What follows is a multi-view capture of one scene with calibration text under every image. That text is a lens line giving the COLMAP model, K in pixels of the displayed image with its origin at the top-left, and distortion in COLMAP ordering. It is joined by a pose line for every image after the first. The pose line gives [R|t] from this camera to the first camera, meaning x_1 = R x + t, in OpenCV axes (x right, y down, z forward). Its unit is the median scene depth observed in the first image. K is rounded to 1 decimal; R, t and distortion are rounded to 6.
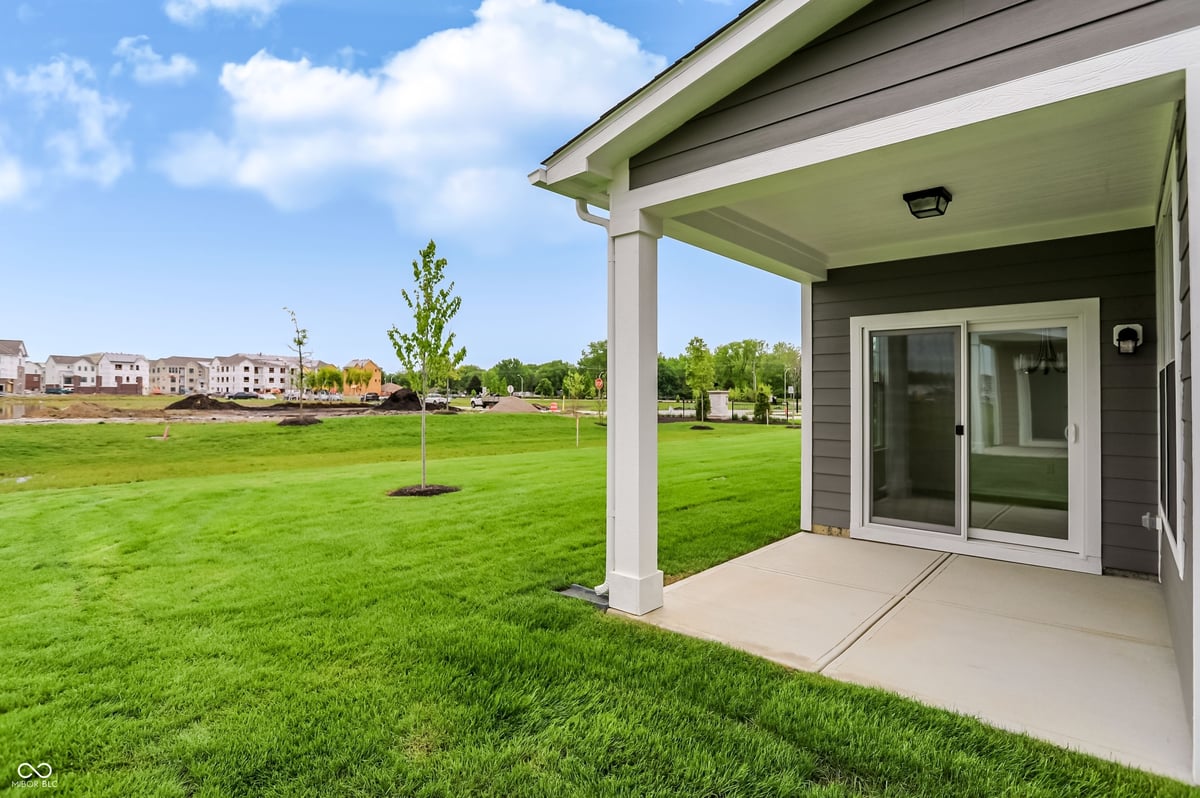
lens RADIAL K [[587.7, 0, 600.0], [0, 587.7, 399.0], [0, 0, 1]] dist [-0.074631, 0.034566]
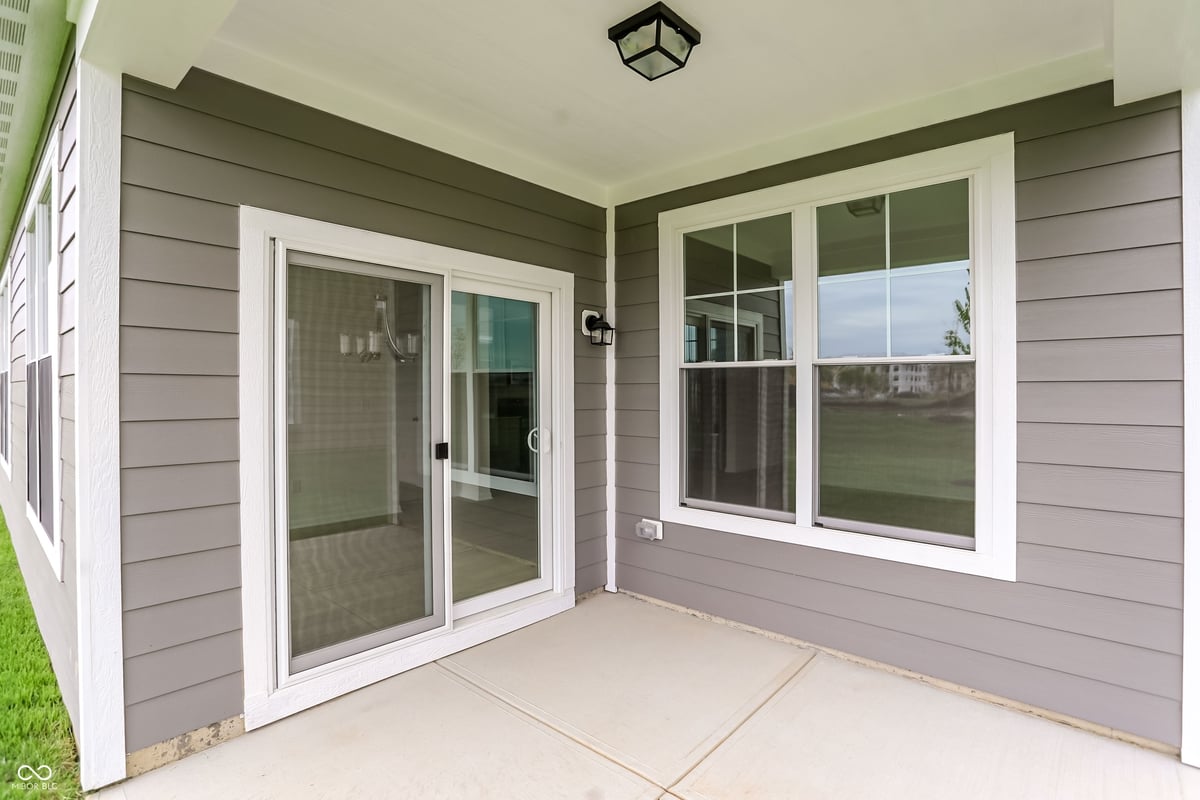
lens RADIAL K [[587.7, 0, 600.0], [0, 587.7, 400.0], [0, 0, 1]] dist [-0.074631, 0.034566]
pose [[-0.014057, -0.021454, 0.999671, 0.021631], [0.006479, 0.999747, 0.021546, -0.009876], [-0.999880, 0.006780, -0.013915, 0.760255]]
